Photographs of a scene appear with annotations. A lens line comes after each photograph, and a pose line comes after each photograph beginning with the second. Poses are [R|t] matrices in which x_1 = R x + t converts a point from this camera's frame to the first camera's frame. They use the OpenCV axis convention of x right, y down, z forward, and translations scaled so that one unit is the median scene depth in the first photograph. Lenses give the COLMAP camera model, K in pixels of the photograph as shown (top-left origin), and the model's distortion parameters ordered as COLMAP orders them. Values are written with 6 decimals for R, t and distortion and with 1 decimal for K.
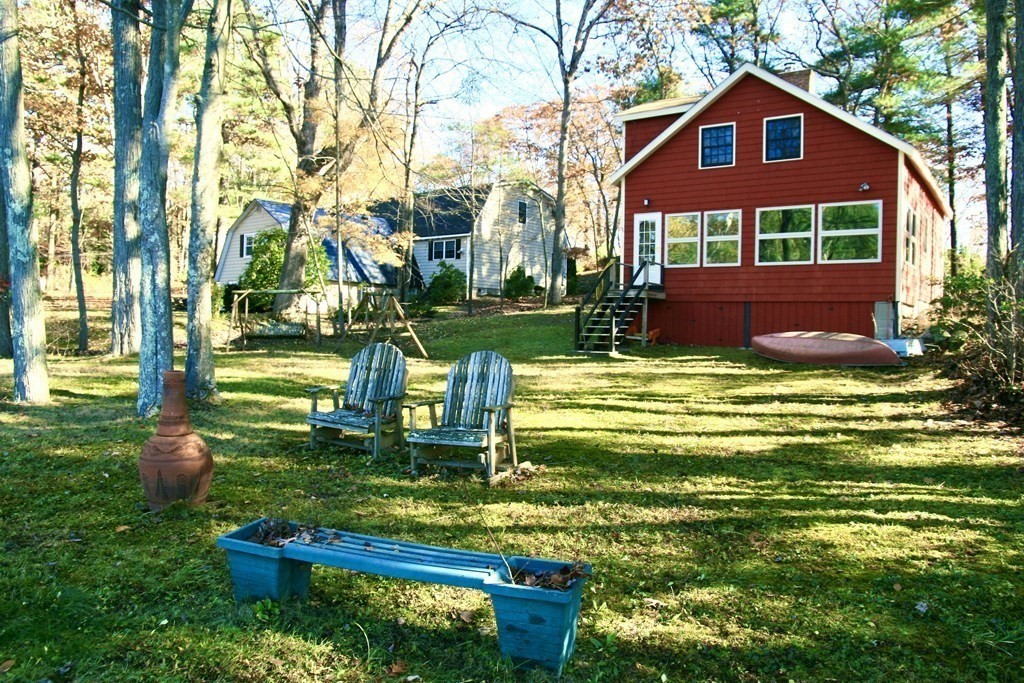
lens RADIAL K [[730.5, 0, 512.0], [0, 730.5, 341.5], [0, 0, 1]] dist [-0.112564, 0.055603]
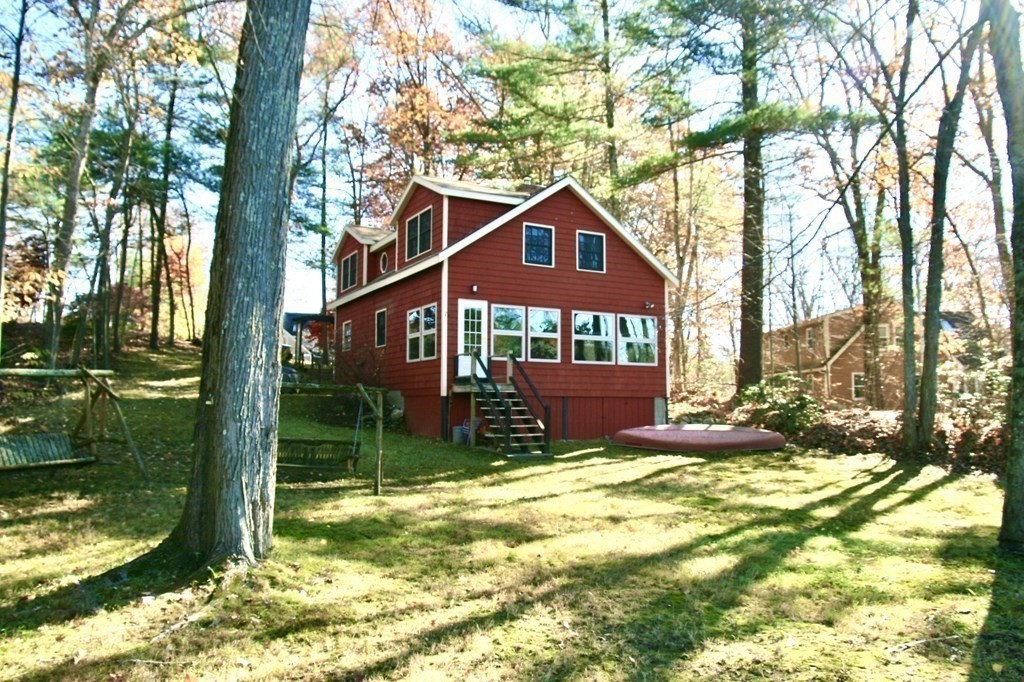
lens RADIAL K [[730.5, 0, 512.0], [0, 730.5, 341.0], [0, 0, 1]] dist [-0.112564, 0.055603]
pose [[0.442601, 0.069595, 0.894014, -0.665875], [0.034119, 0.994955, -0.094344, -0.037837], [-0.896069, 0.072260, 0.437993, 0.590557]]
